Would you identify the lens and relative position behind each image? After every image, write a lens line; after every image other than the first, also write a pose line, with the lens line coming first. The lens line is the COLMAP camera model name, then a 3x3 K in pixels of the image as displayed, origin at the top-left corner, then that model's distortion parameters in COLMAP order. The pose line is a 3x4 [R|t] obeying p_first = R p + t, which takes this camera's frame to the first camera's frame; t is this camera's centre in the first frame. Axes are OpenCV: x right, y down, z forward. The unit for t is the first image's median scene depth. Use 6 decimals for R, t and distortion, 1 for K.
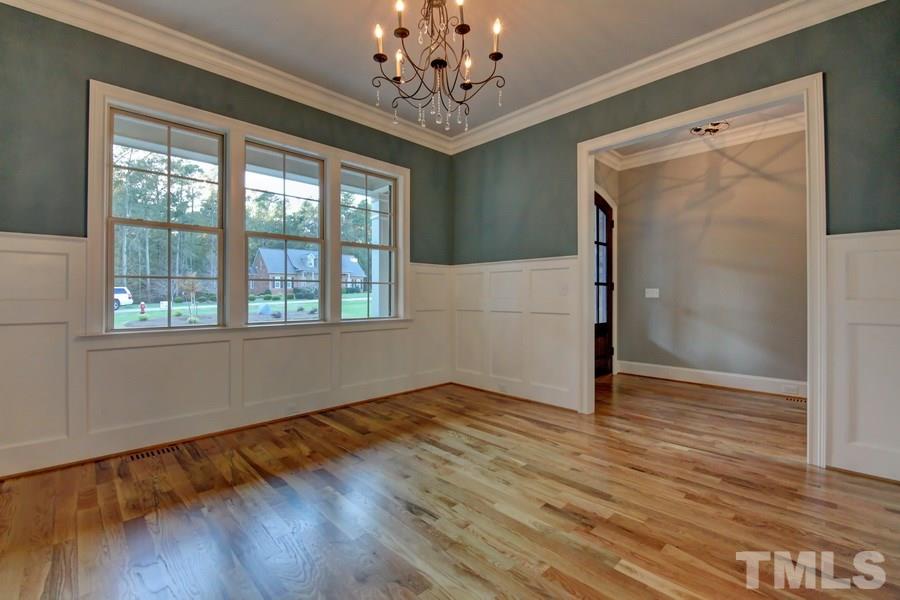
lens RADIAL K [[397.0, 0, 447.9], [0, 397.0, 294.9], [0, 0, 1]] dist [-0.000213, -0.000869]
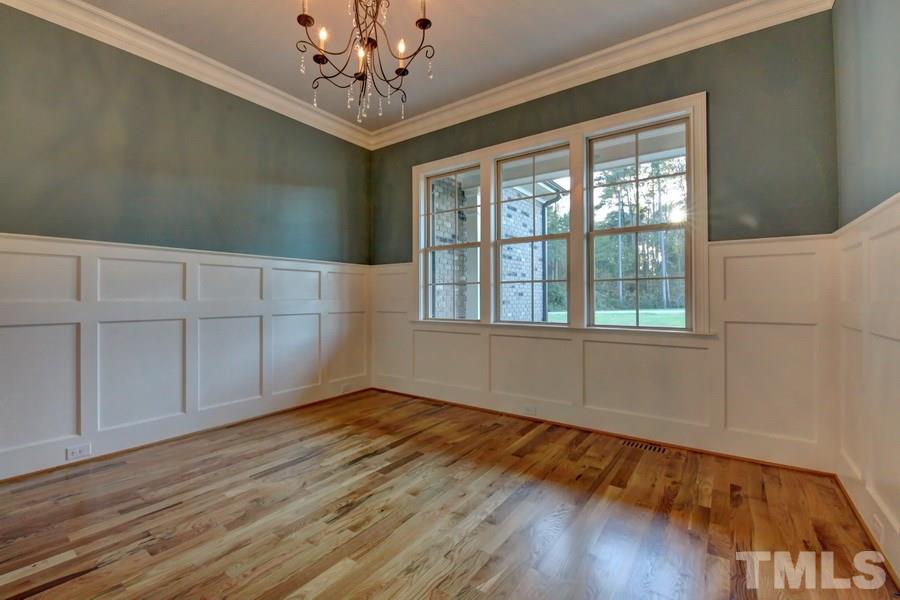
lens RADIAL K [[397.0, 0, 448.2], [0, 397.0, 301.3], [0, 0, 1]] dist [-0.000213, -0.000869]
pose [[0.172134, 0.019003, -0.984890, 0.680187], [0.004376, 0.999789, 0.020055, -0.011263], [0.985064, -0.007762, 0.172015, 0.765453]]
